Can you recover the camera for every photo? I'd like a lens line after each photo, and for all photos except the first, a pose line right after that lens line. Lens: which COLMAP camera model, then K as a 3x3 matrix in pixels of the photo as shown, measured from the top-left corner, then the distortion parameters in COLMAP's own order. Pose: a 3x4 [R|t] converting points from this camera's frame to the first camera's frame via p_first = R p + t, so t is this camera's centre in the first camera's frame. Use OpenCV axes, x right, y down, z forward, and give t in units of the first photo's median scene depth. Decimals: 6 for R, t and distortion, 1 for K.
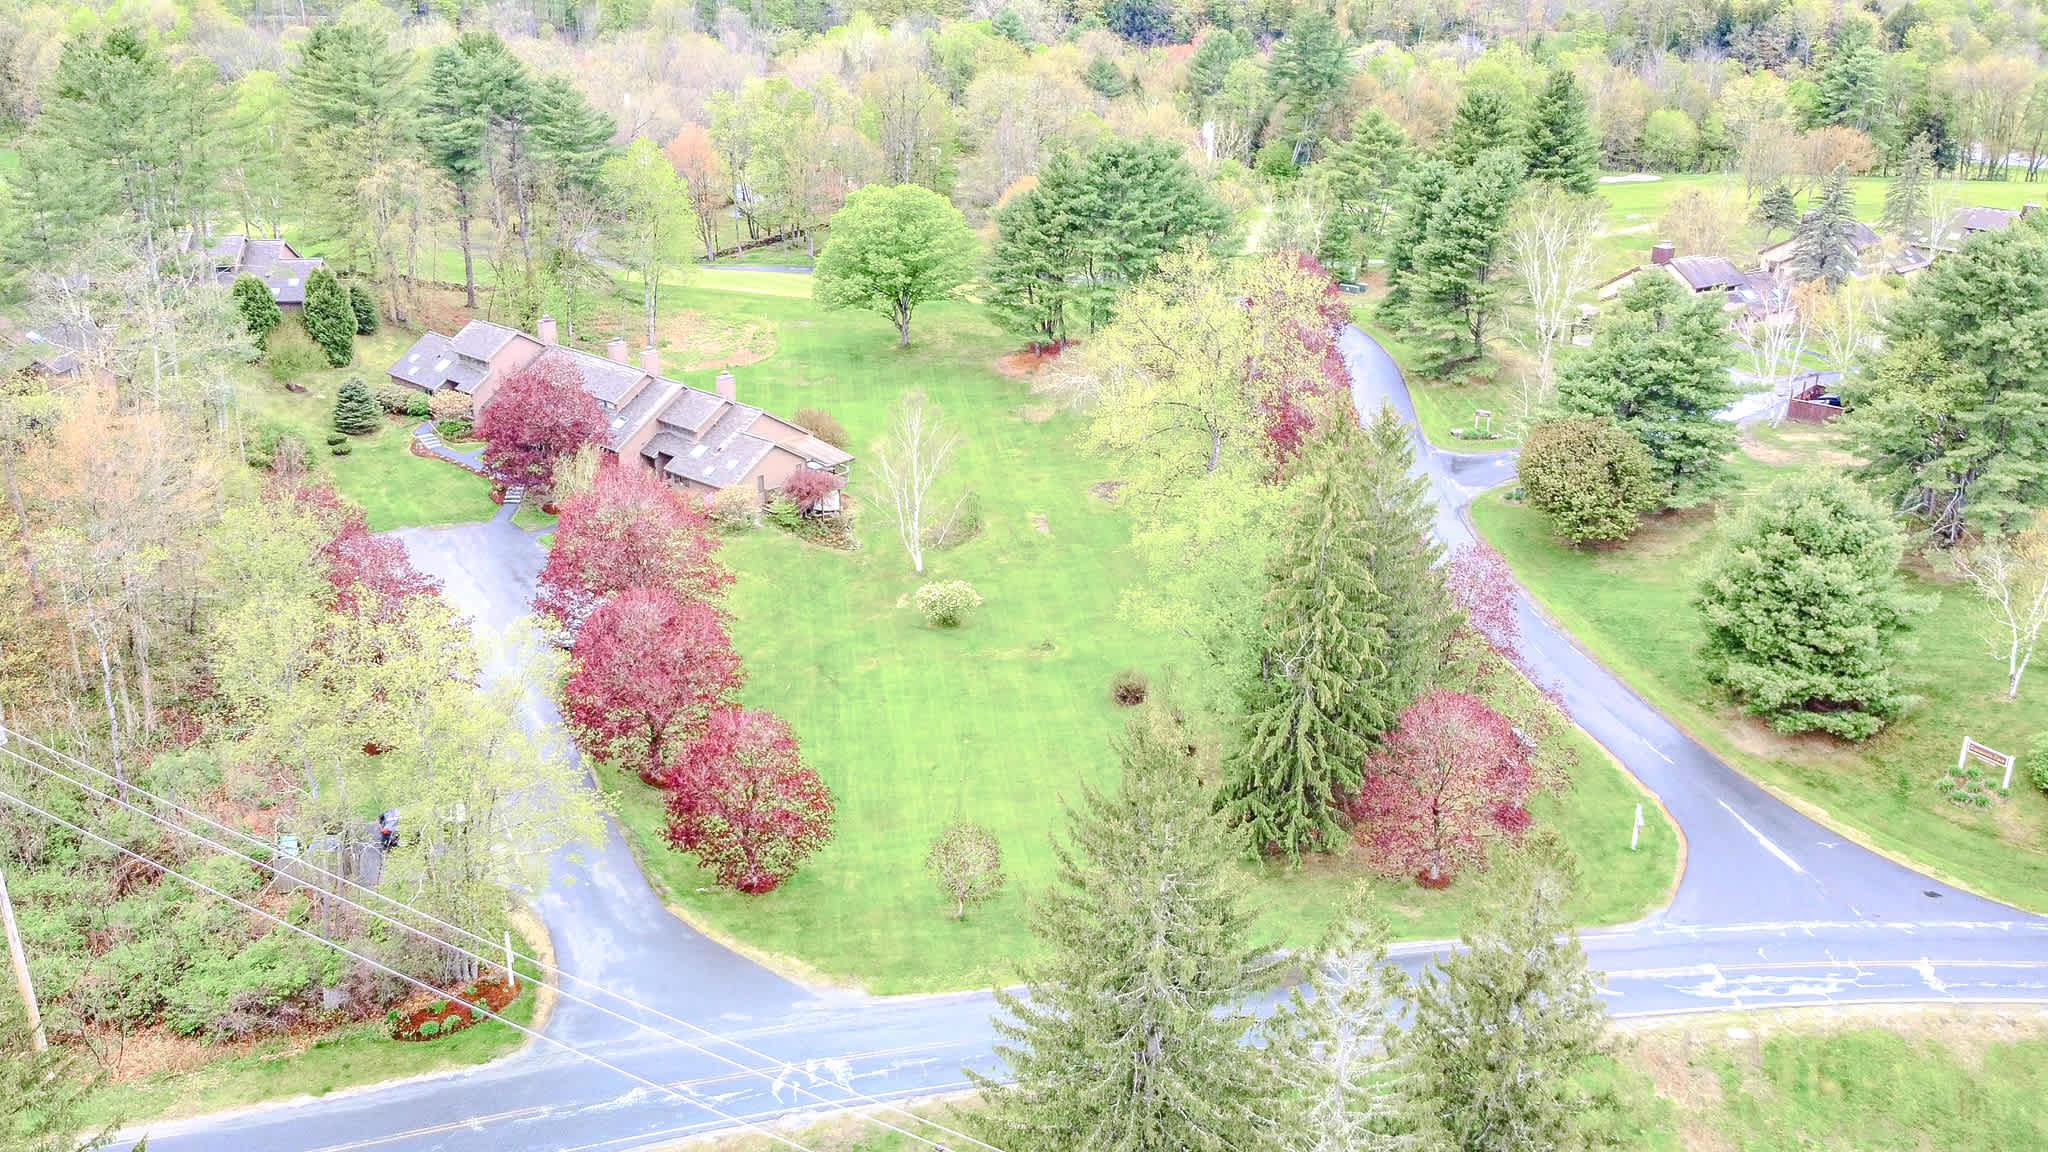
lens RADIAL K [[1521.9, 0, 1024.0], [0, 1521.9, 576.0], [0, 0, 1]] dist [0.046561, -0.000367]
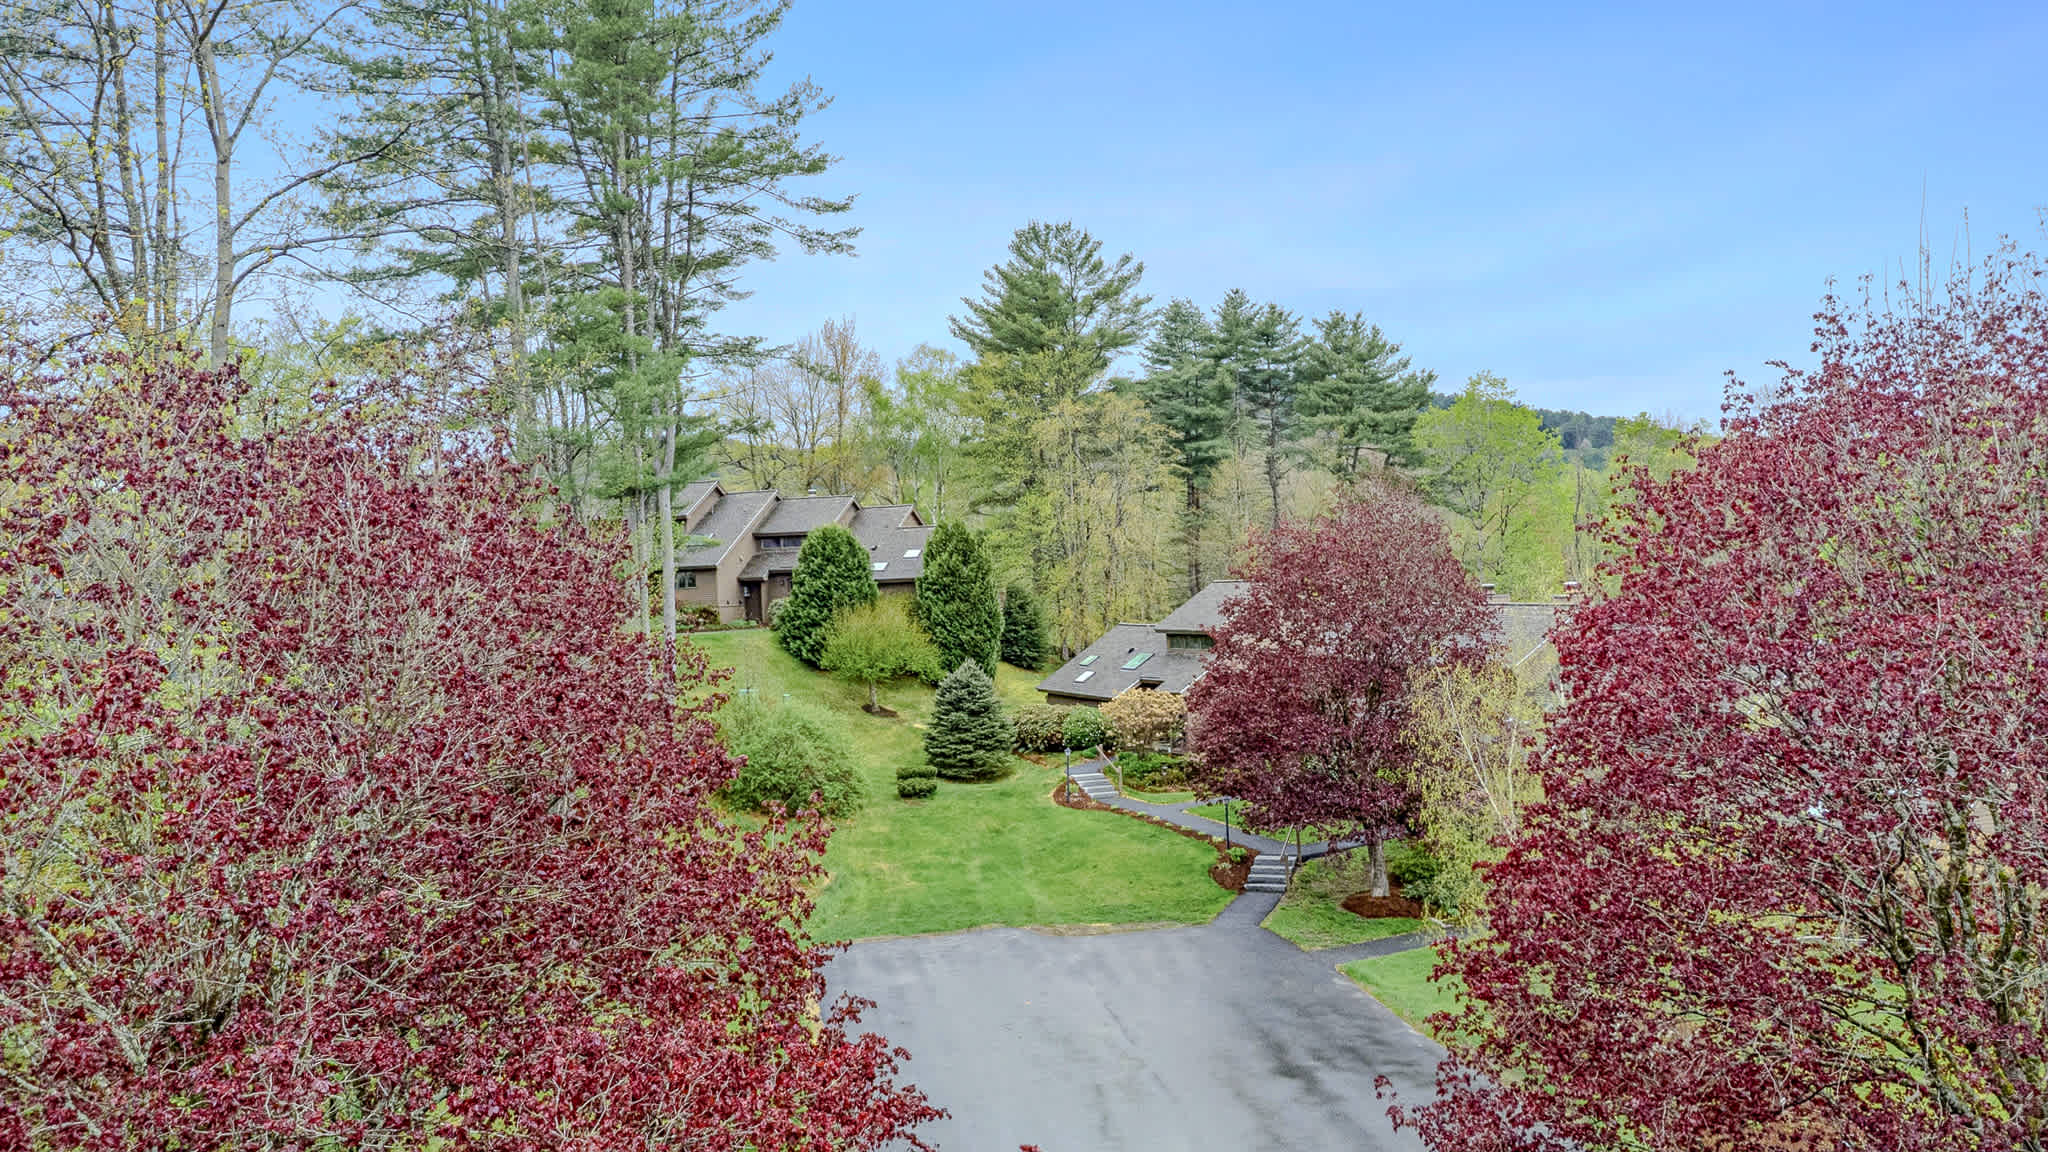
lens RADIAL K [[1521.9, 0, 1024.0], [0, 1521.9, 576.0], [0, 0, 1]] dist [0.046561, -0.000367]
pose [[0.896057, -0.086127, -0.435504, -0.204278], [-0.083937, 0.930438, -0.356708, 0.018937], [0.435931, 0.356185, 0.826496, 0.596662]]
